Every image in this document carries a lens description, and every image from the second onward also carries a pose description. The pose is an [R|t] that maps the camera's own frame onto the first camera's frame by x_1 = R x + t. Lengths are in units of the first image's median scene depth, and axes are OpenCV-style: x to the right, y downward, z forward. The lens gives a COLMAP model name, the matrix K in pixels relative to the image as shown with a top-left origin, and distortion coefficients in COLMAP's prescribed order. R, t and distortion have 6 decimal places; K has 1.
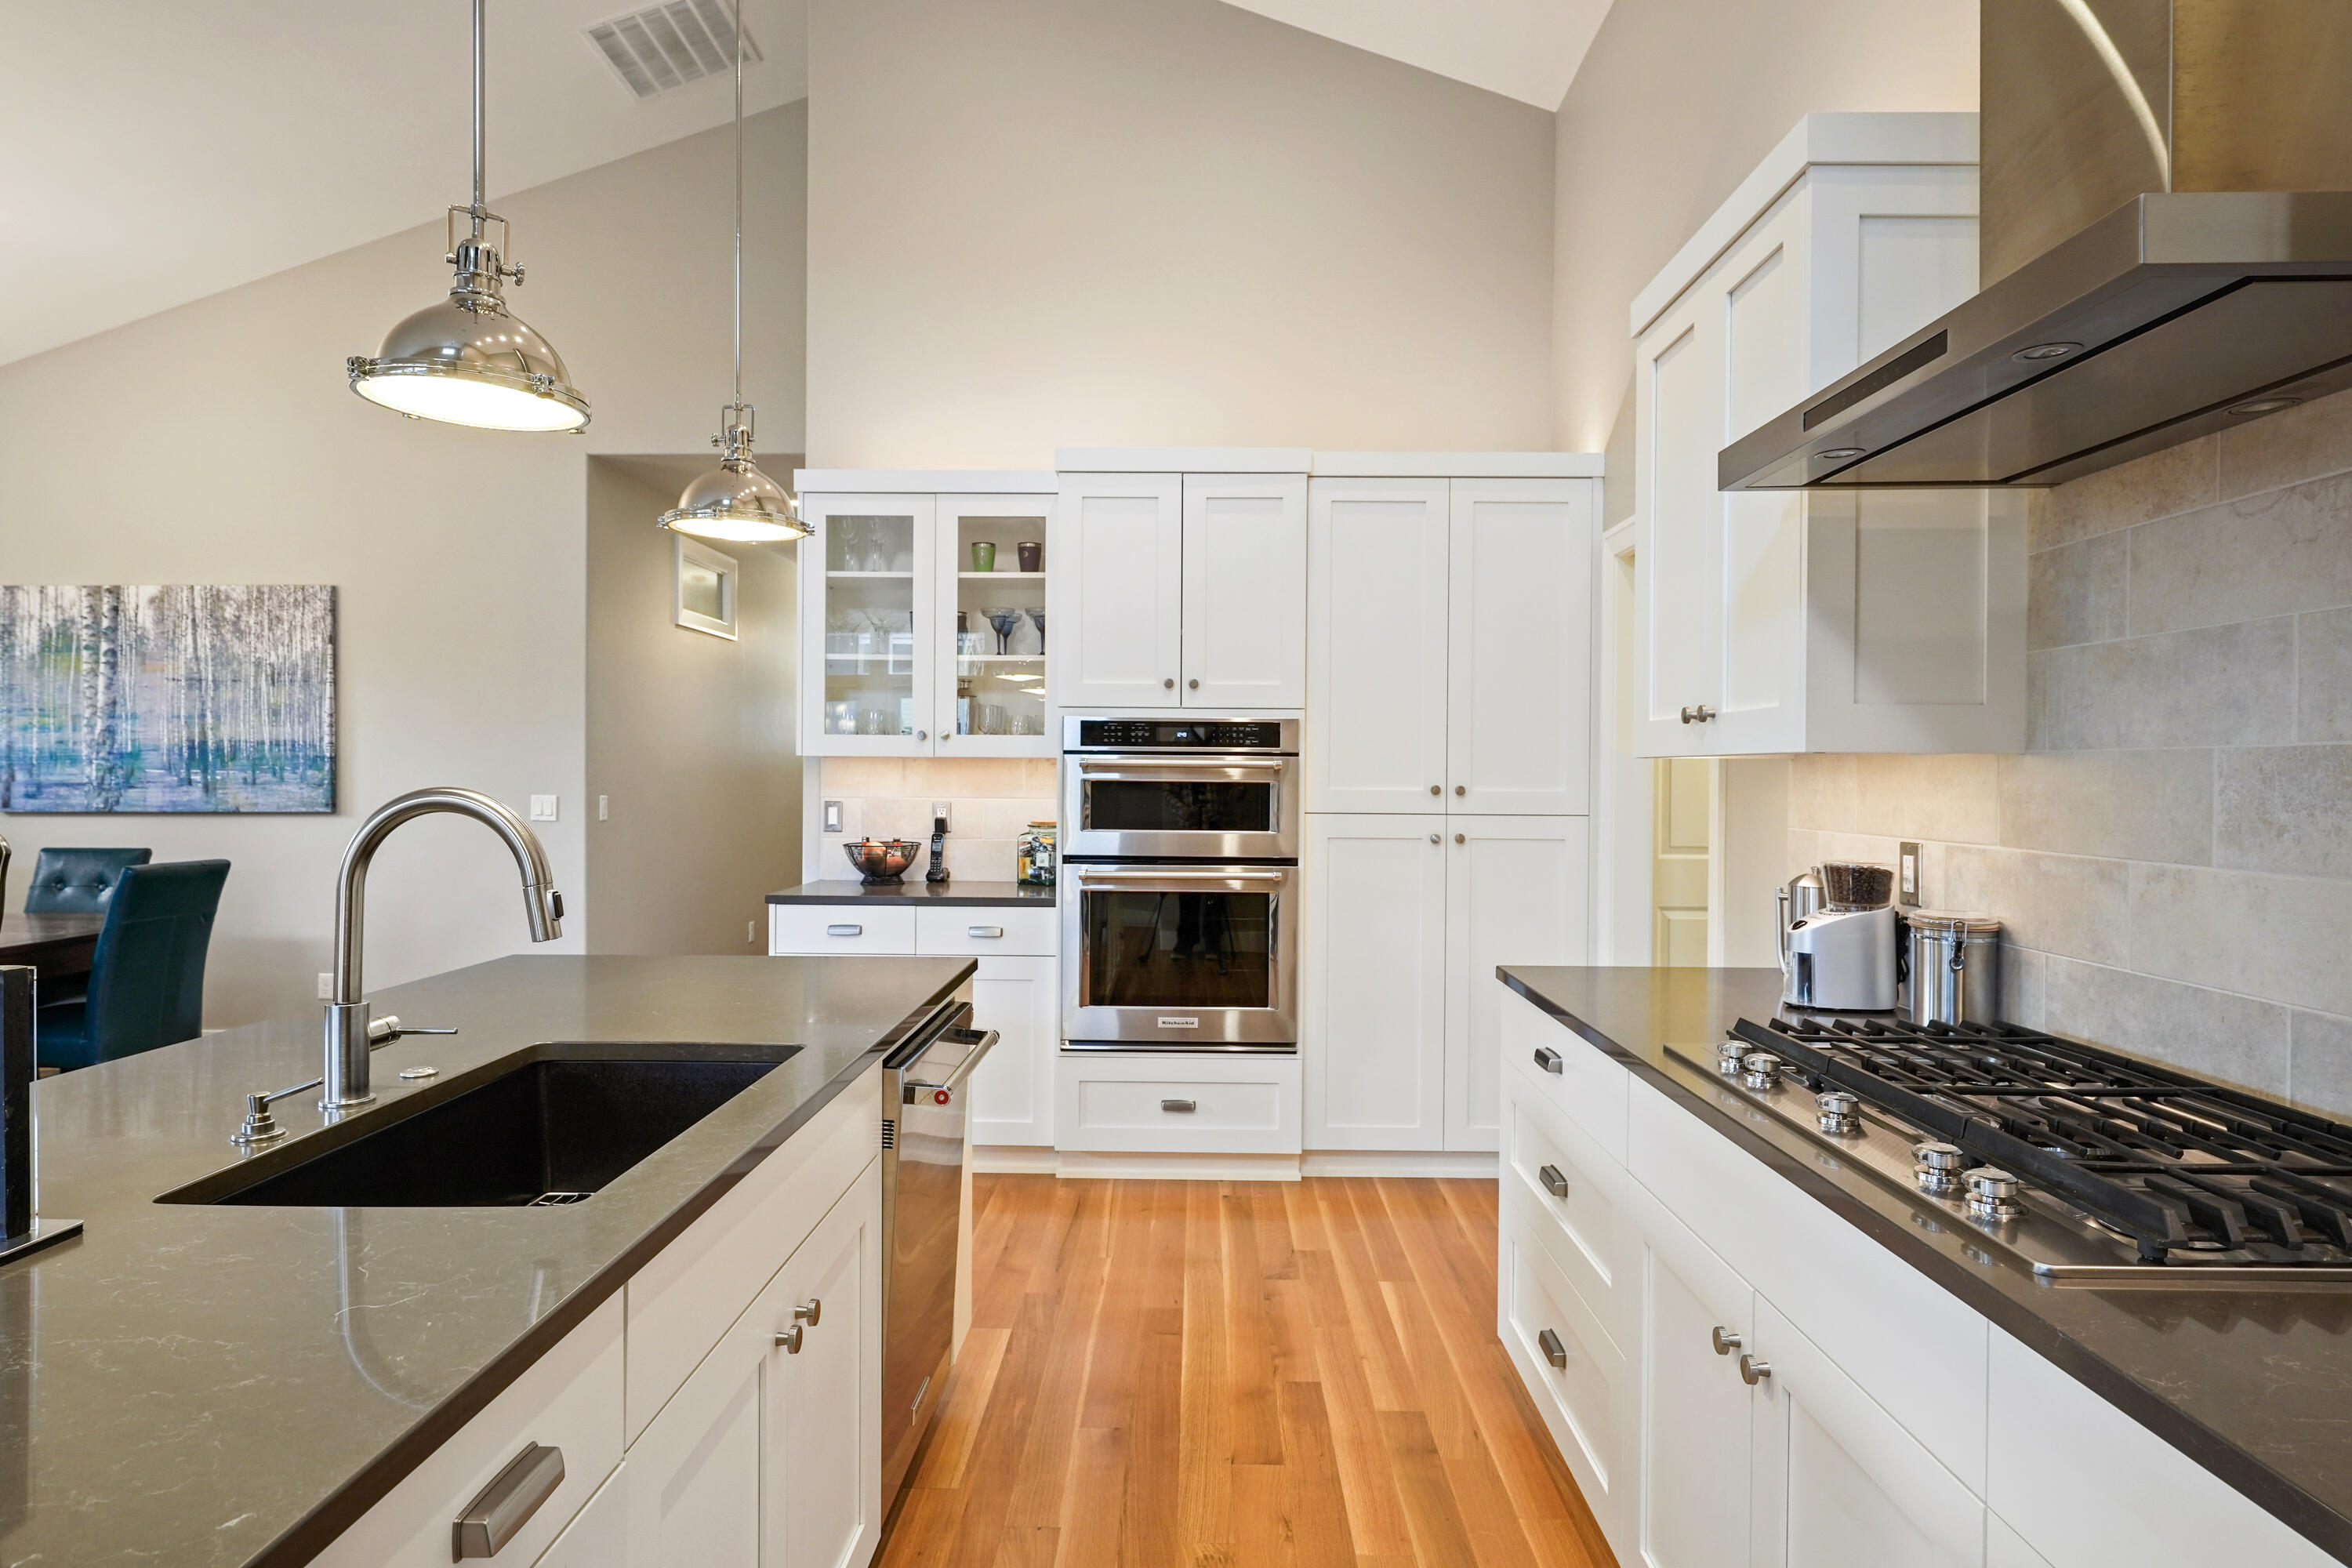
lens RADIAL K [[1327.3, 0, 1177.5], [0, 1327.3, 785.5], [0, 0, 1]] dist [-0.006798, 0.006660]
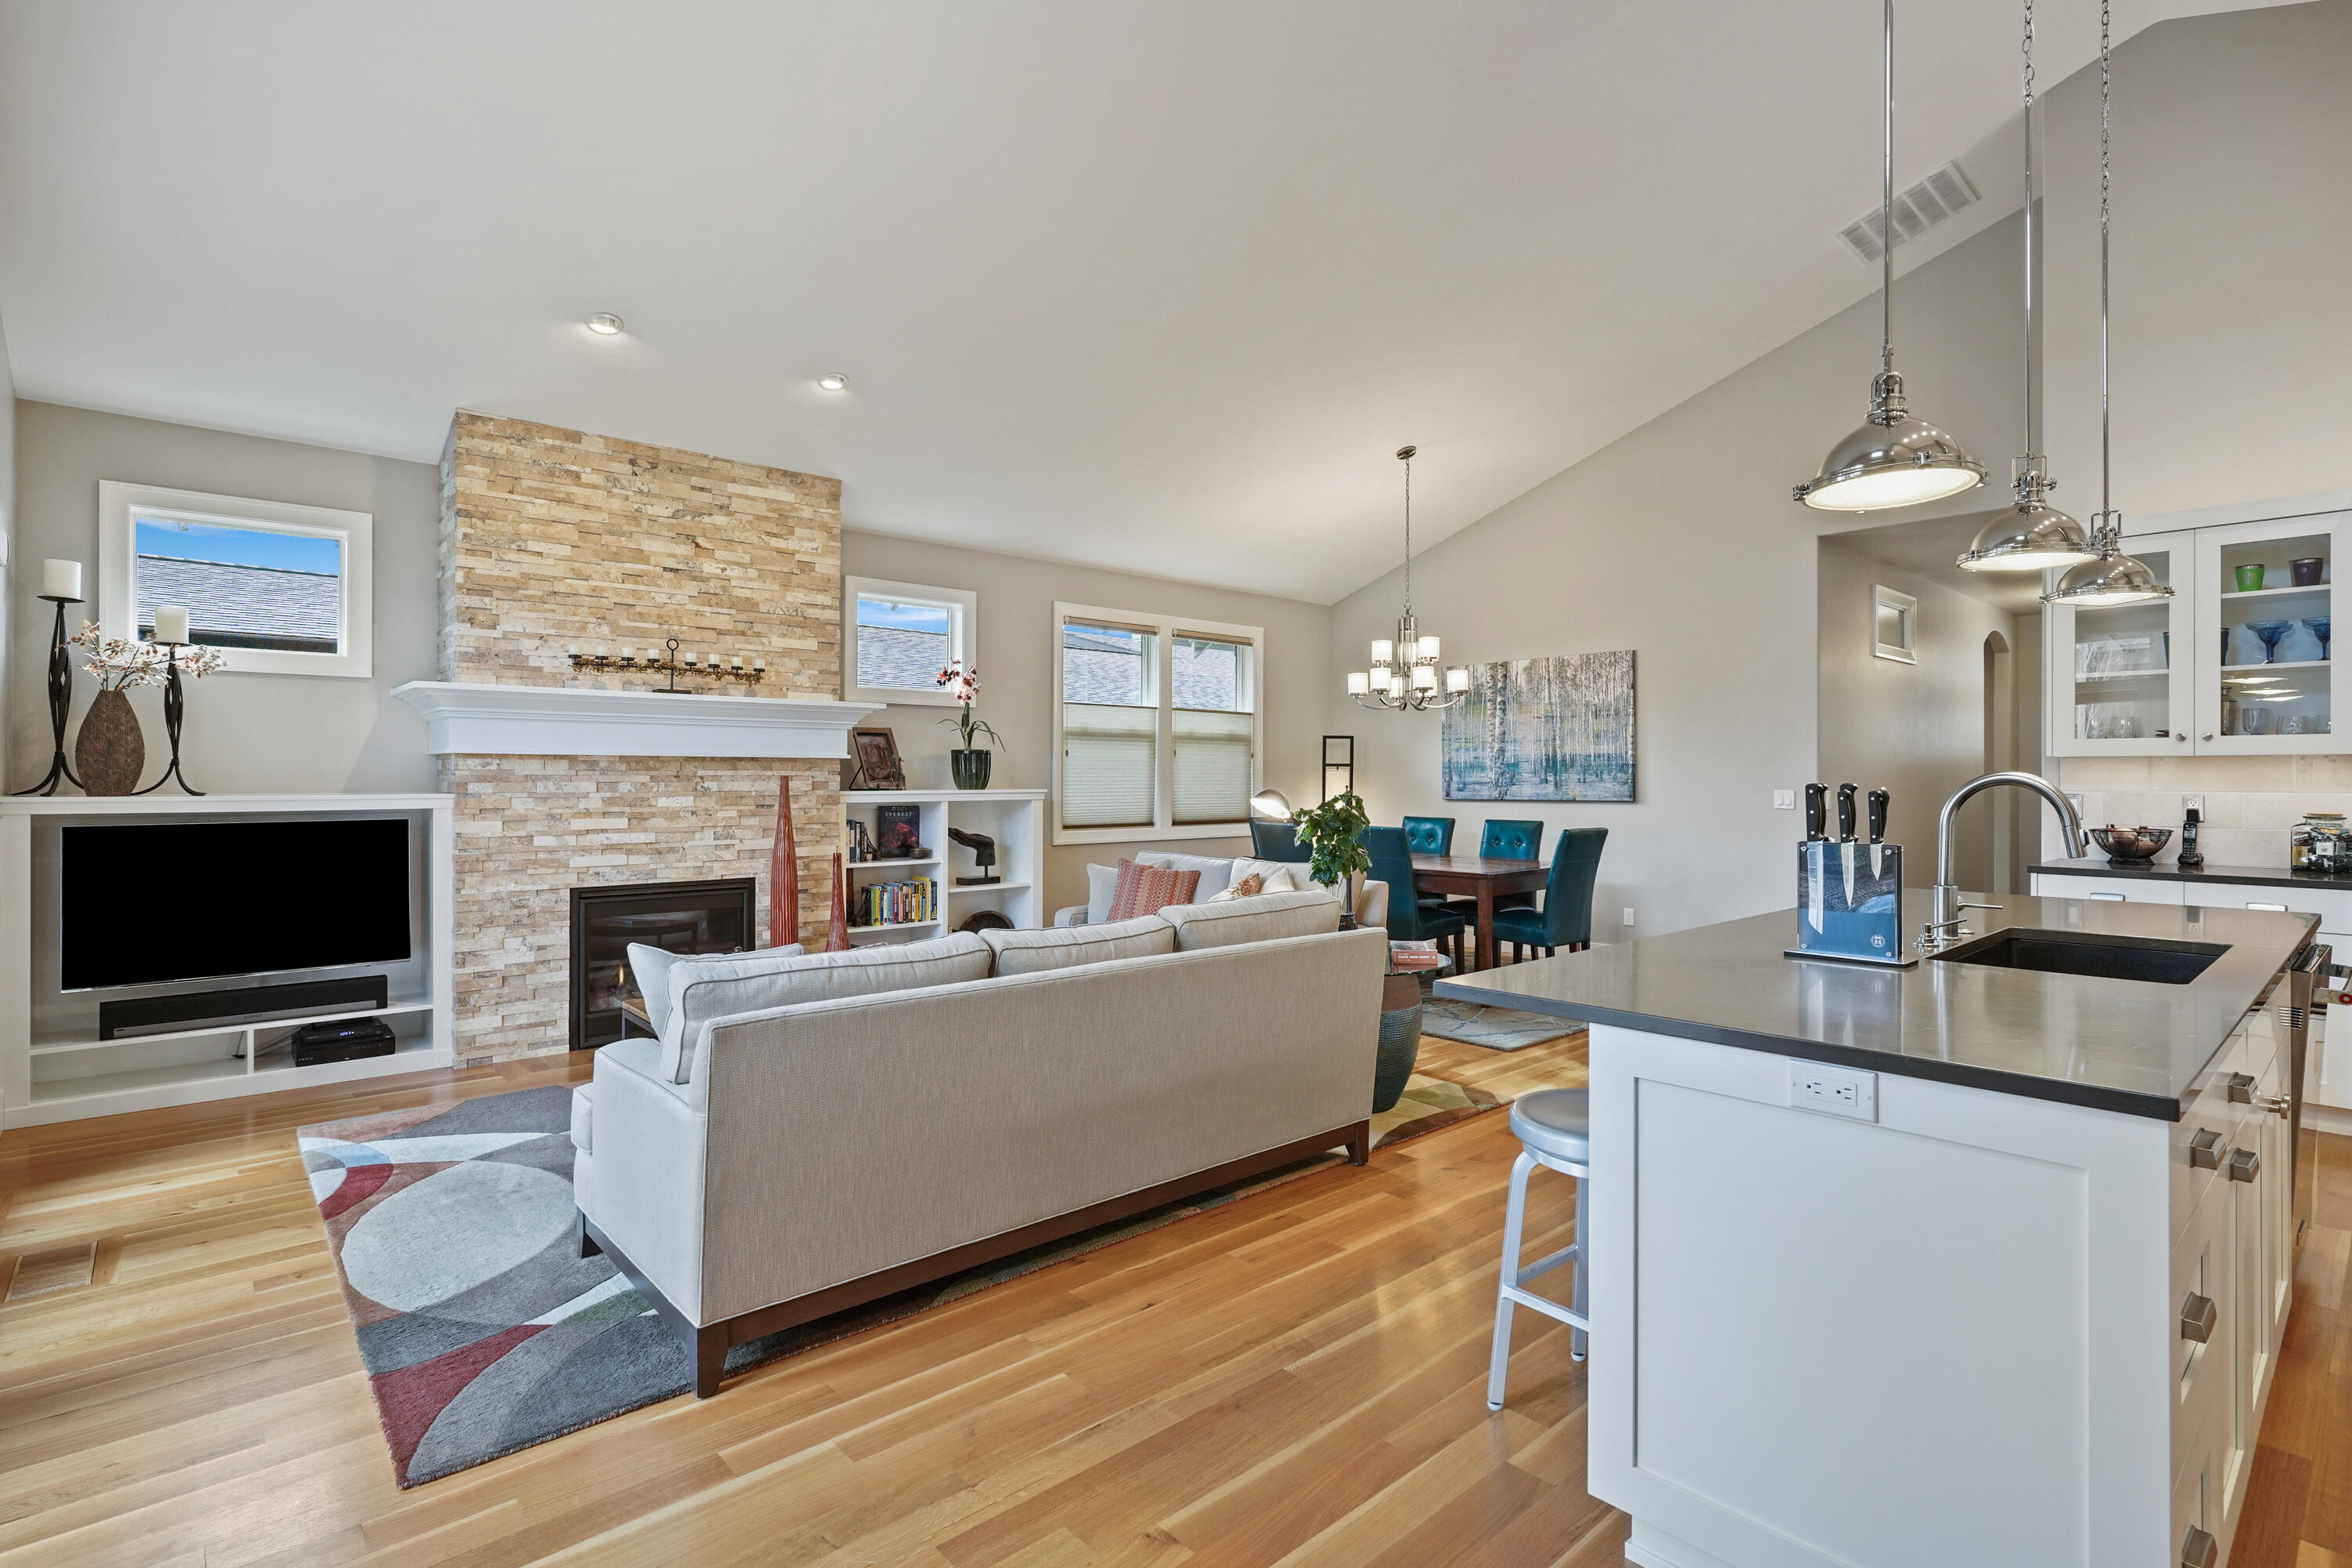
lens RADIAL K [[1131.4, 0, 1181.3], [0, 1131.4, 776.0], [0, 0, 1]] dist [-0.011447, 0.007582]
pose [[0.683674, -0.006369, -0.729760, -0.054501], [-0.002739, 0.999932, -0.011293, 0.007593], [0.729783, 0.009720, 0.683610, -0.248941]]
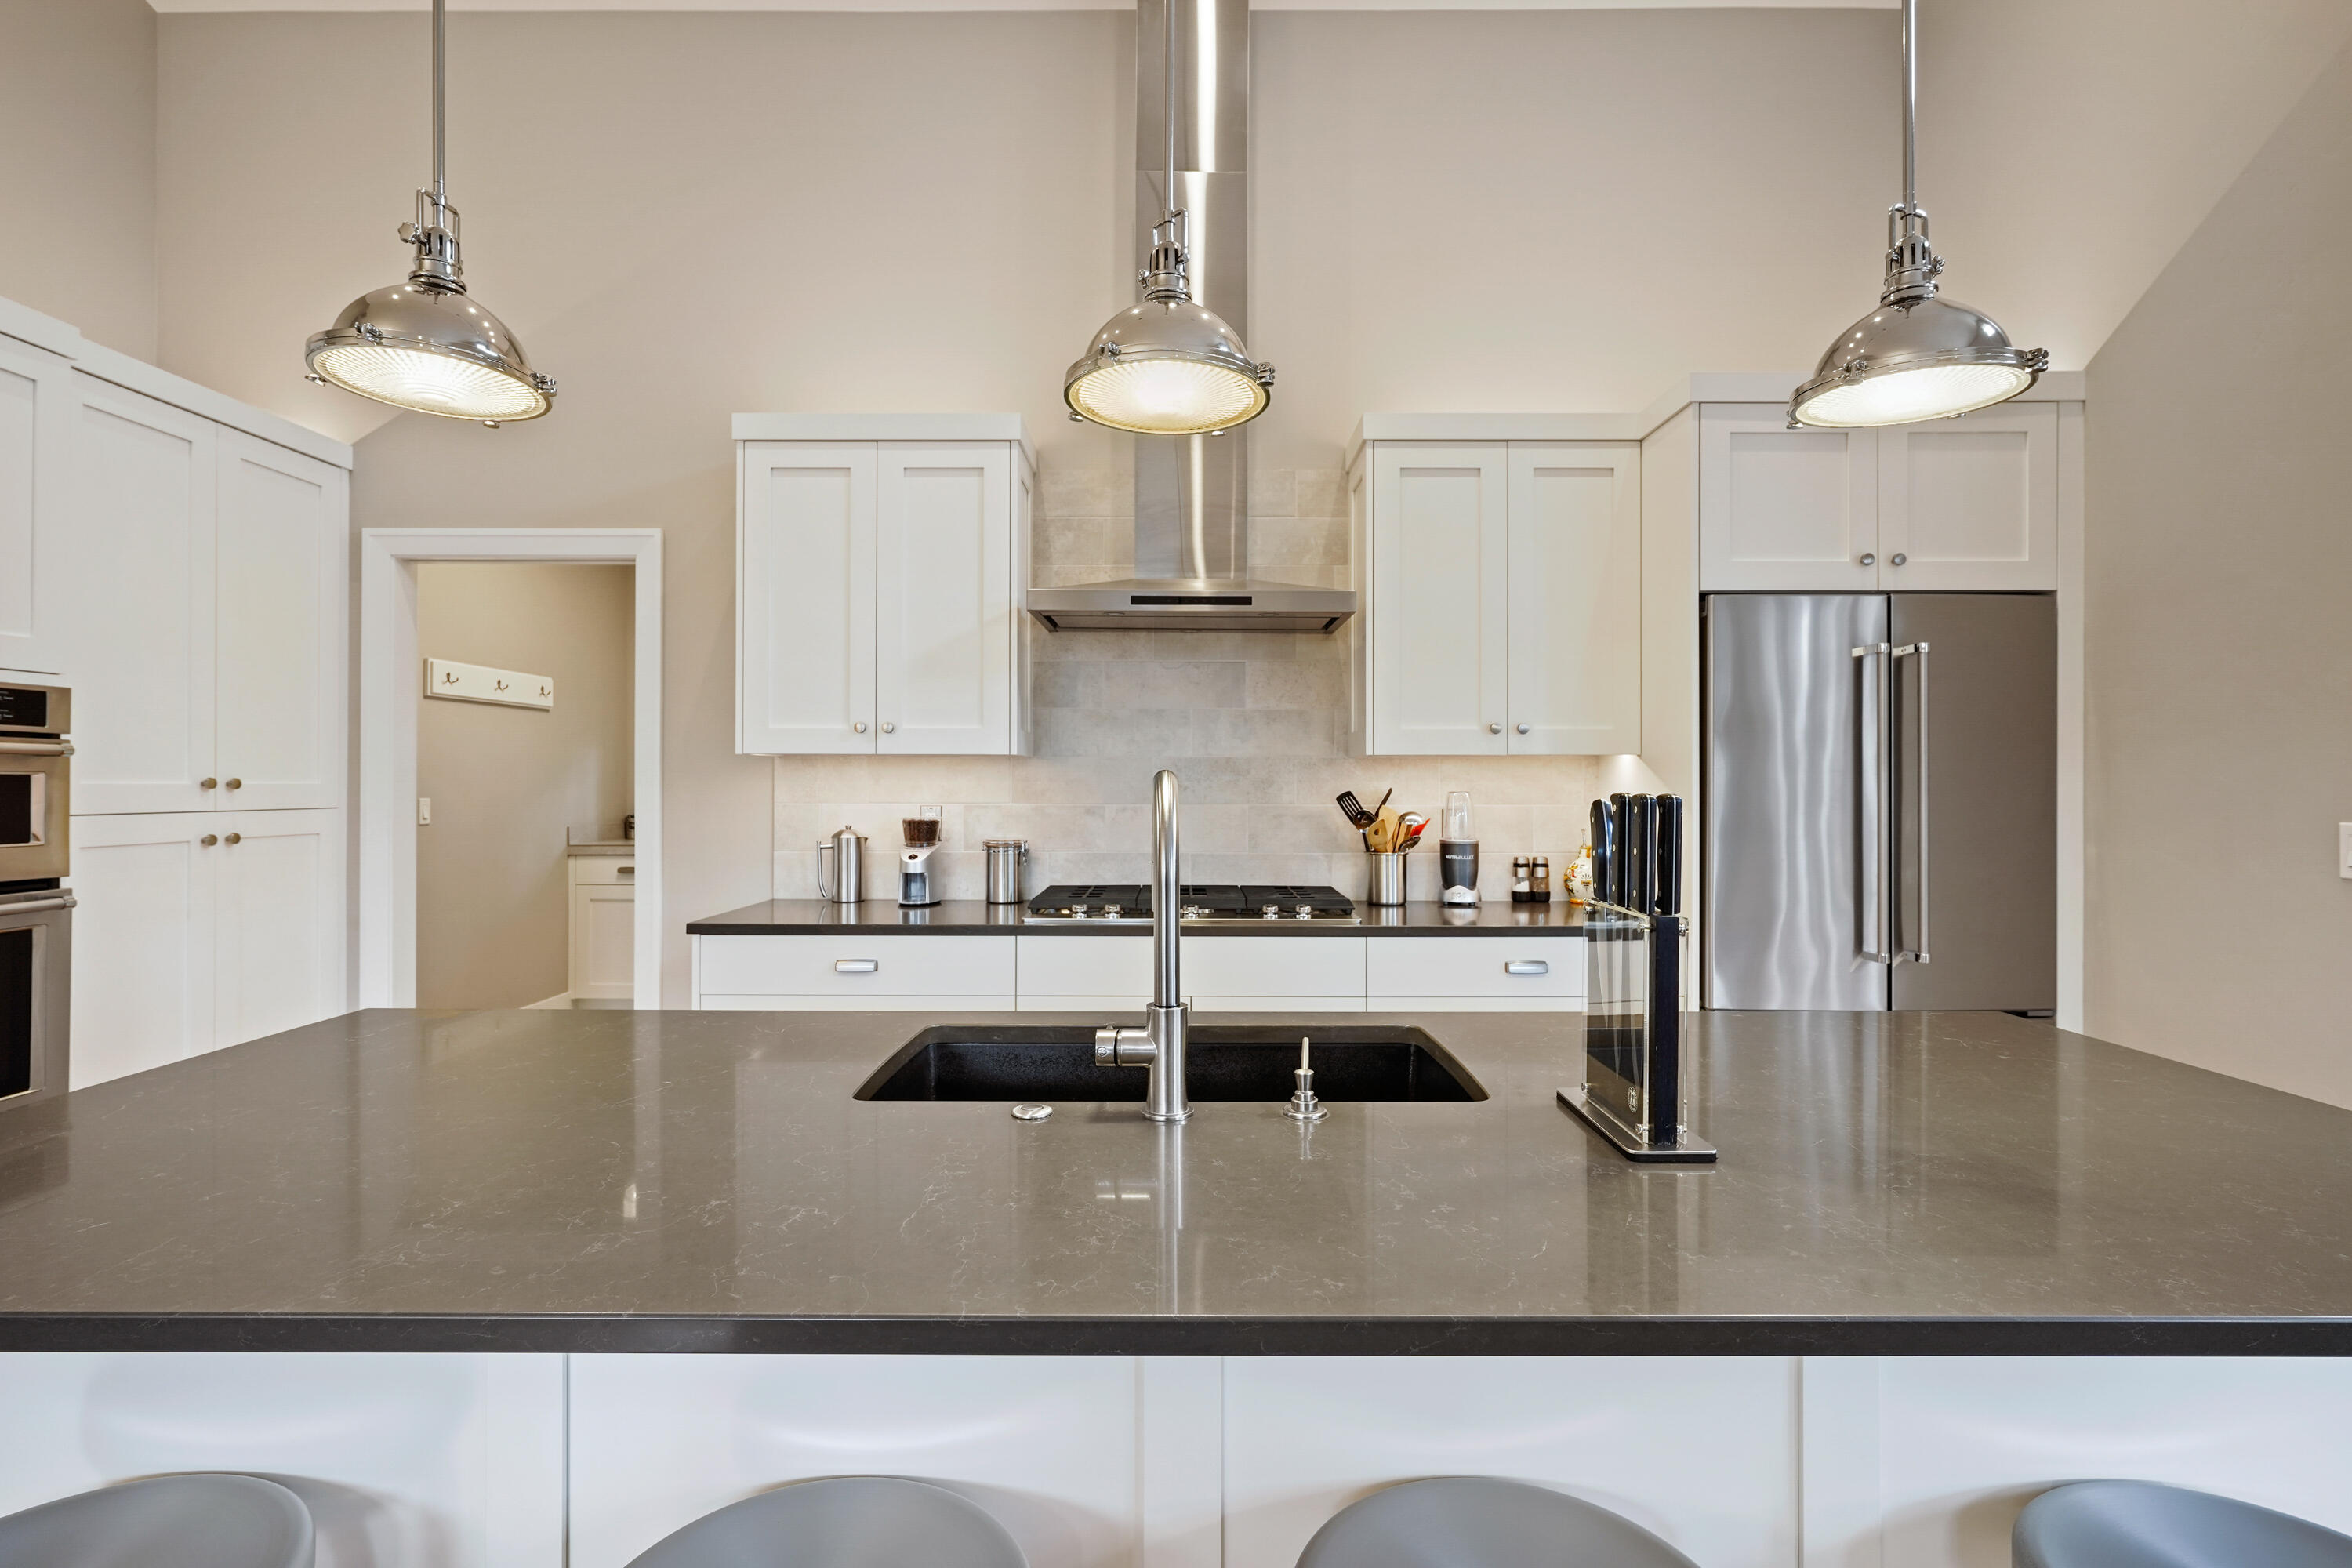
lens RADIAL K [[1131.4, 0, 1180.6], [0, 1131.4, 783.3], [0, 0, 1]] dist [-0.011447, 0.007582]
pose [[-0.009784, -0.008882, 0.999913, -0.389774], [0.006822, 0.999937, 0.008949, 0.000883], [-0.999929, 0.006909, -0.009722, 0.274342]]
